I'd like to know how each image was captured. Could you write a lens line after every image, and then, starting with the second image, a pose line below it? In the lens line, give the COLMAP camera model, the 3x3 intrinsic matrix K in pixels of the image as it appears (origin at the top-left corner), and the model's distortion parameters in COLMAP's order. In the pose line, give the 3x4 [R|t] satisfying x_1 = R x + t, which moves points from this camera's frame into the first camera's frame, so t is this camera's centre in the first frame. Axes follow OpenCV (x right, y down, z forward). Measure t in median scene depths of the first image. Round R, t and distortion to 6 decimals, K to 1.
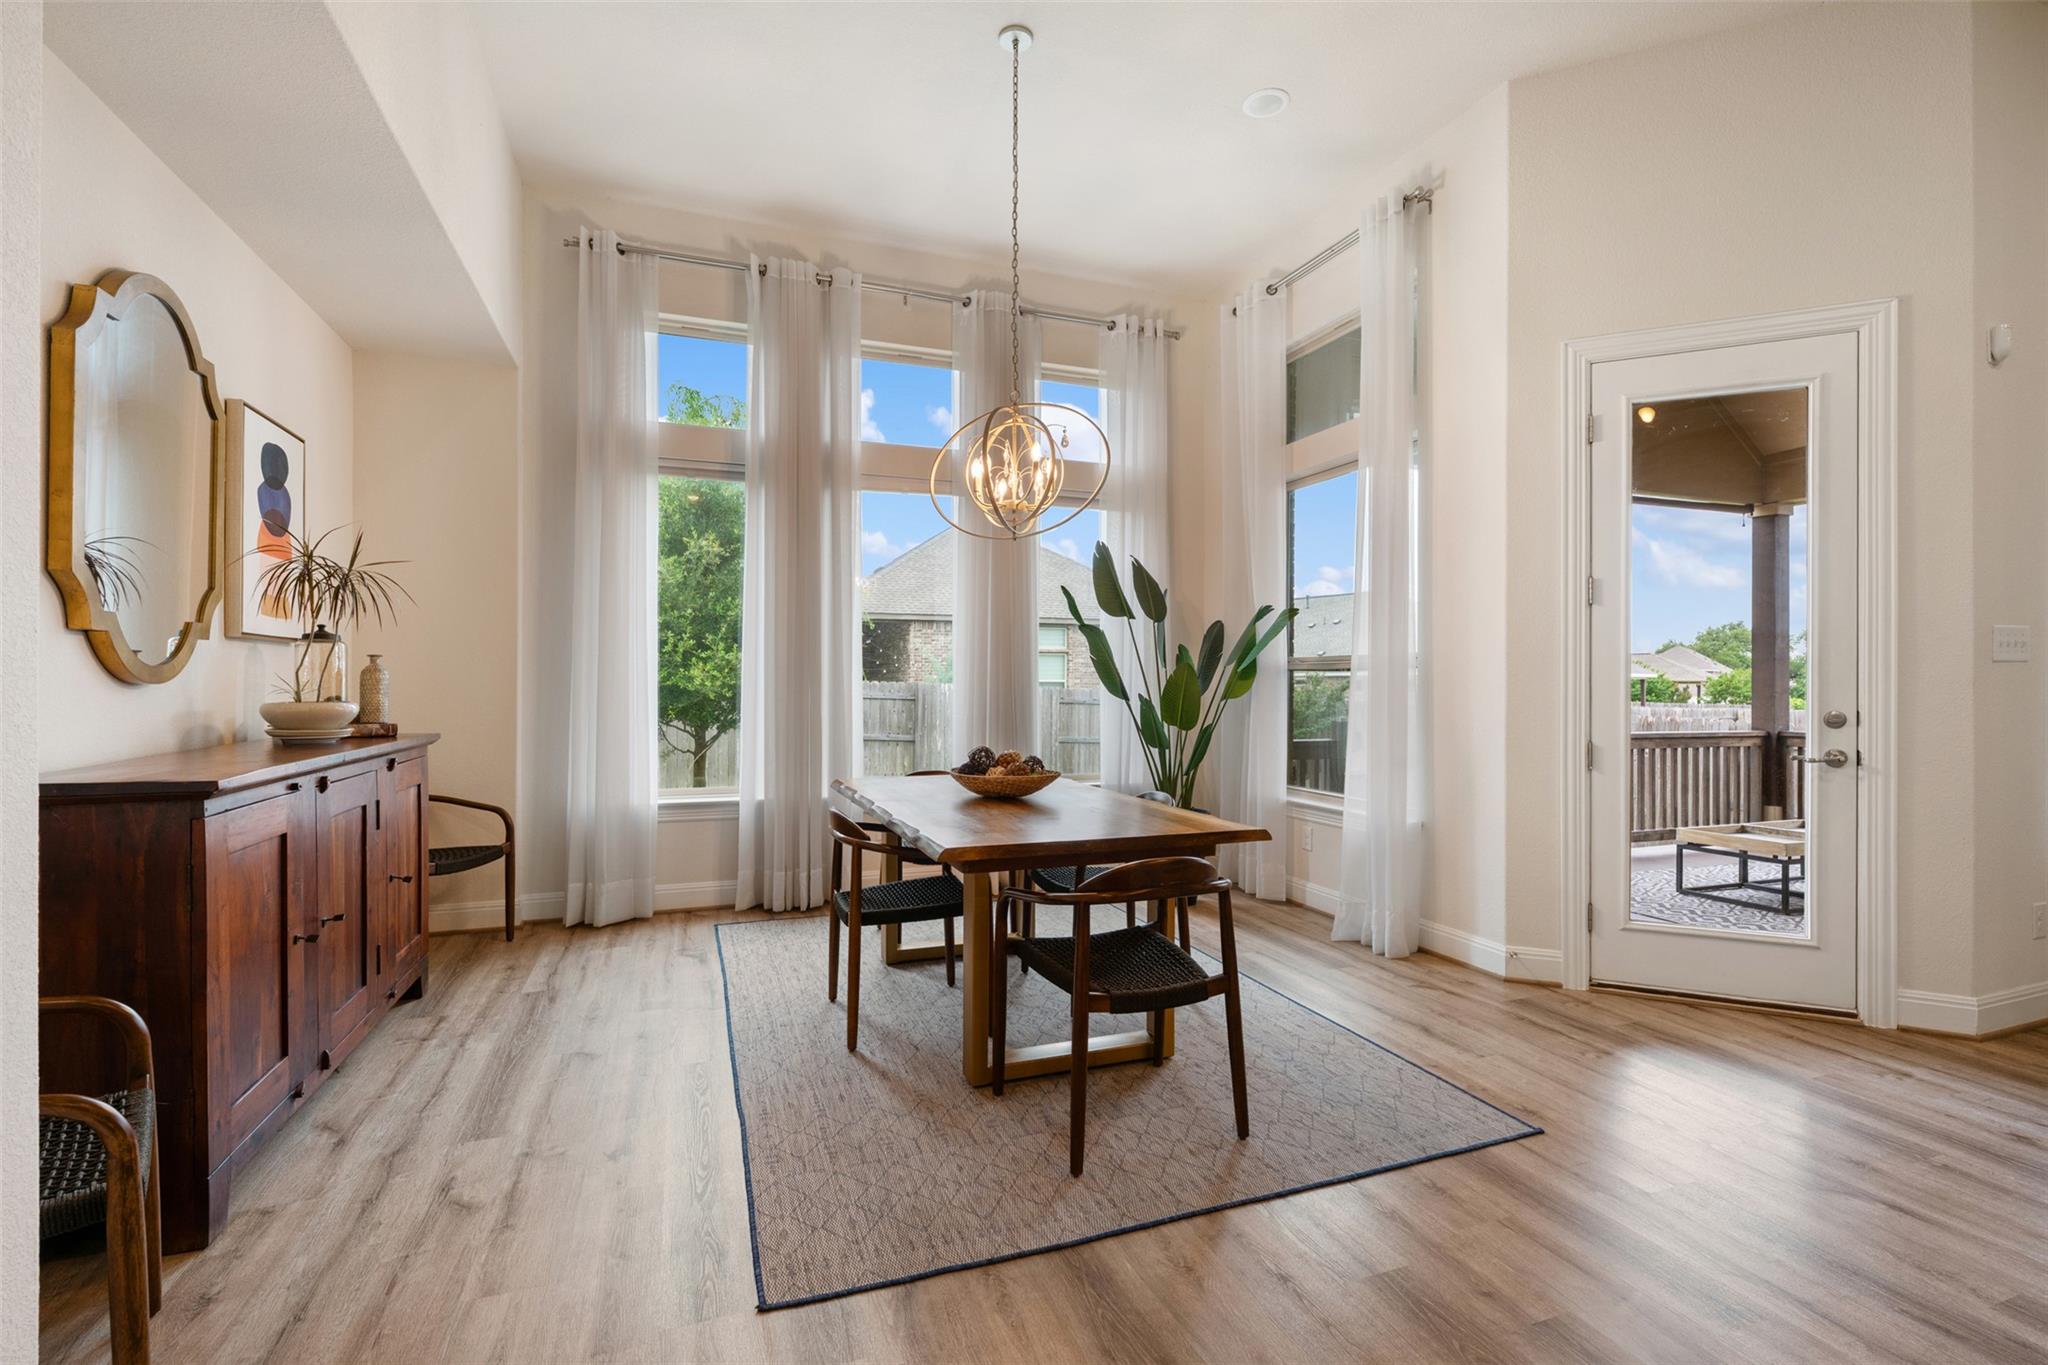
lens RADIAL K [[899.2, 0, 1021.5], [0, 899.2, 684.4], [0, 0, 1]] dist [0.003231, 0.000261]
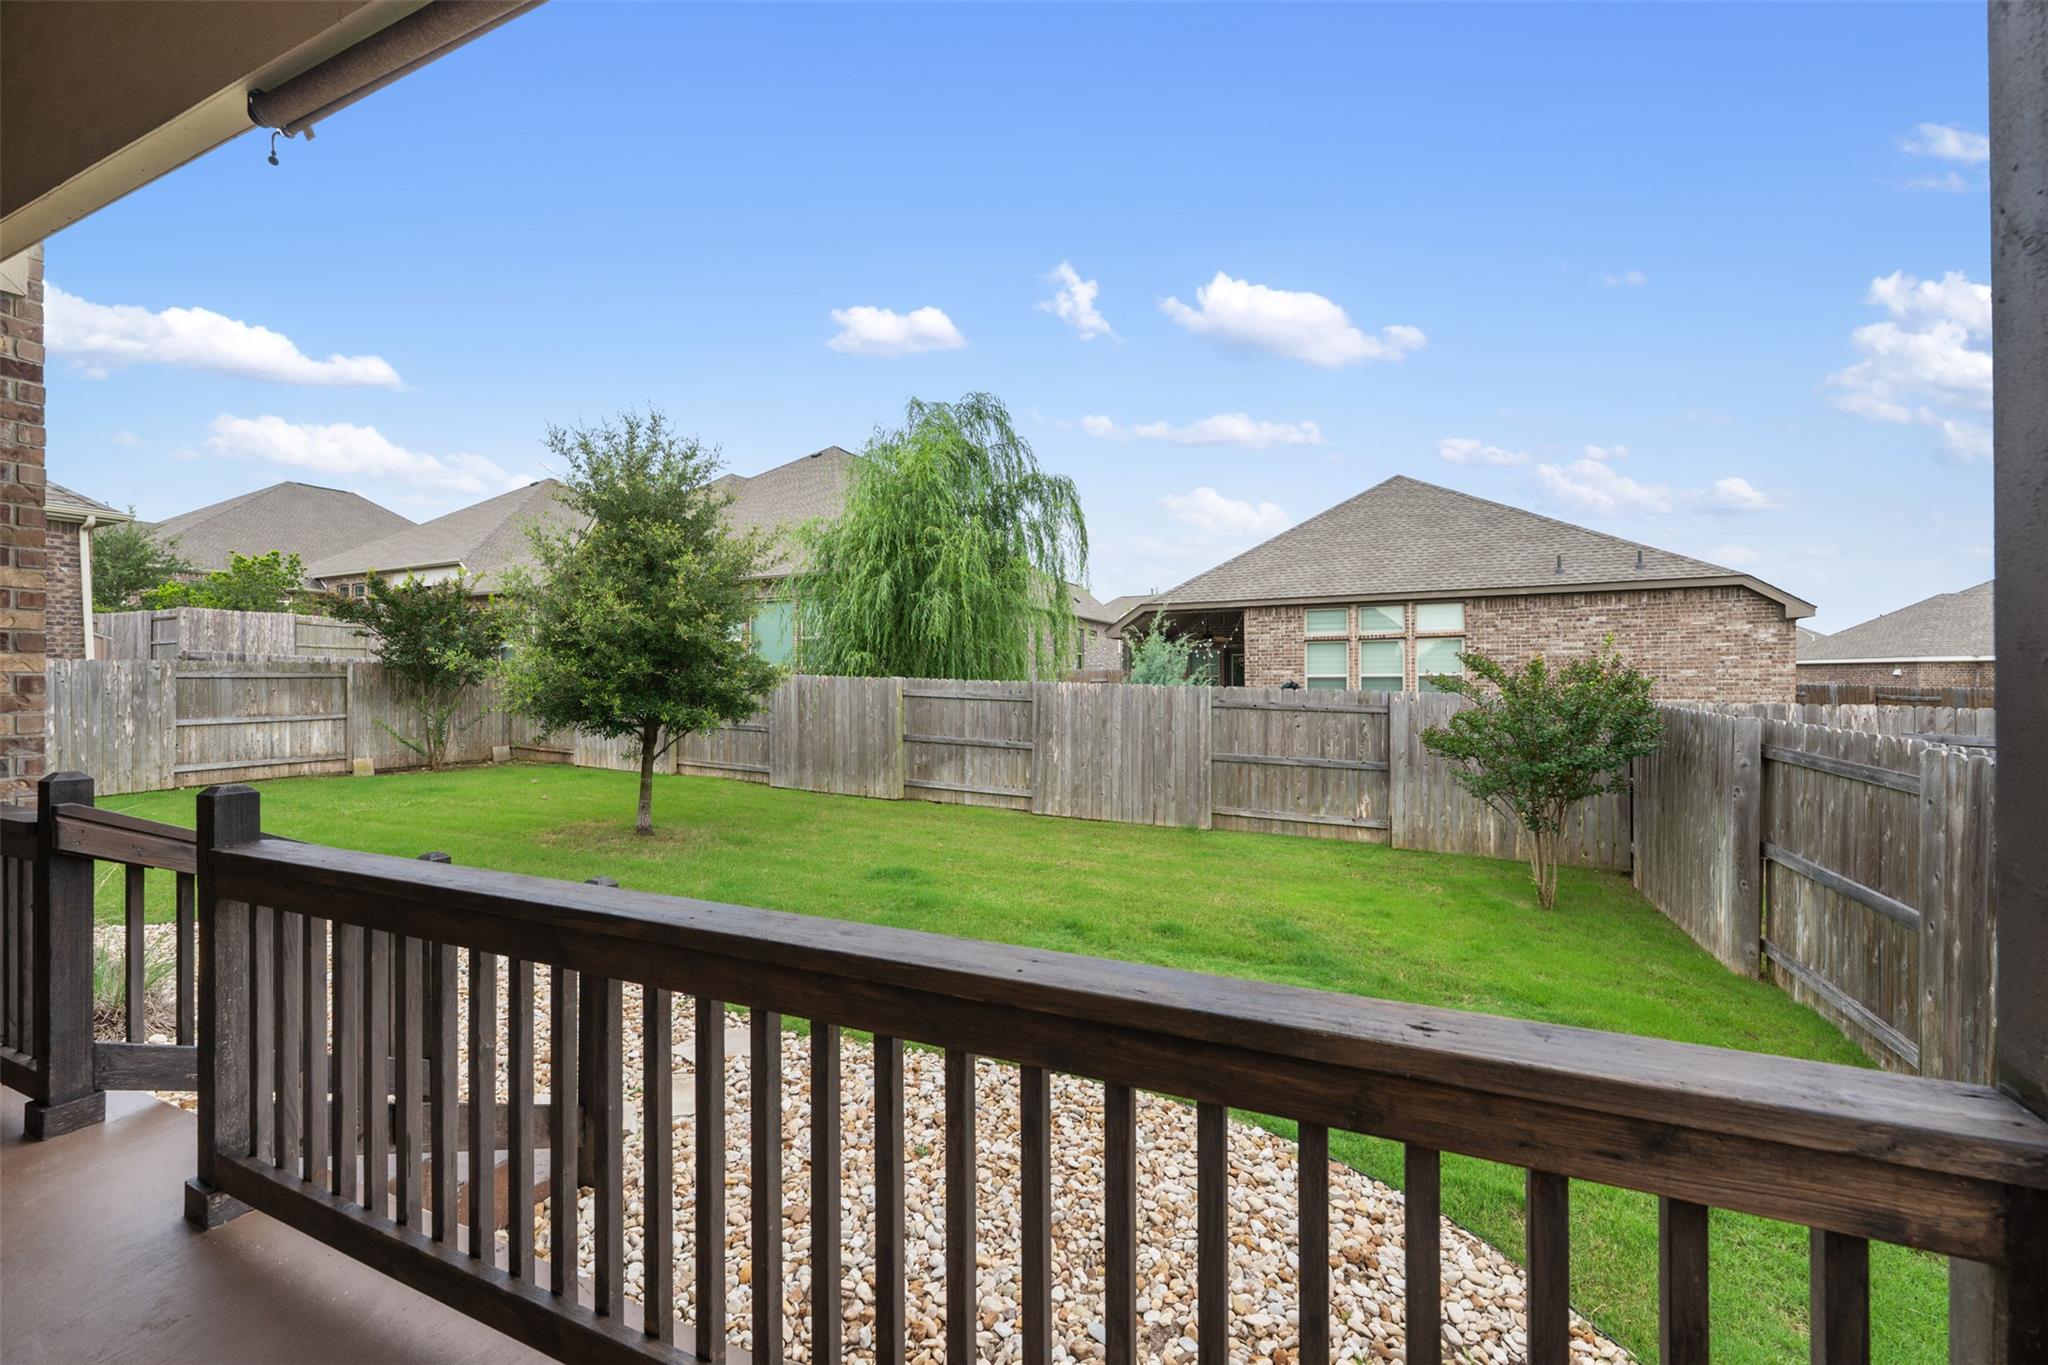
lens RADIAL K [[803.5, 0, 1022.5], [0, 803.5, 688.4], [0, 0, 1]] dist [0.000193, 0.000149]
pose [[0.724247, -0.001083, -0.689540, 0.408348], [0.008701, 0.999934, 0.007569, -0.001266], [0.689486, -0.011481, 0.724208, 0.439946]]
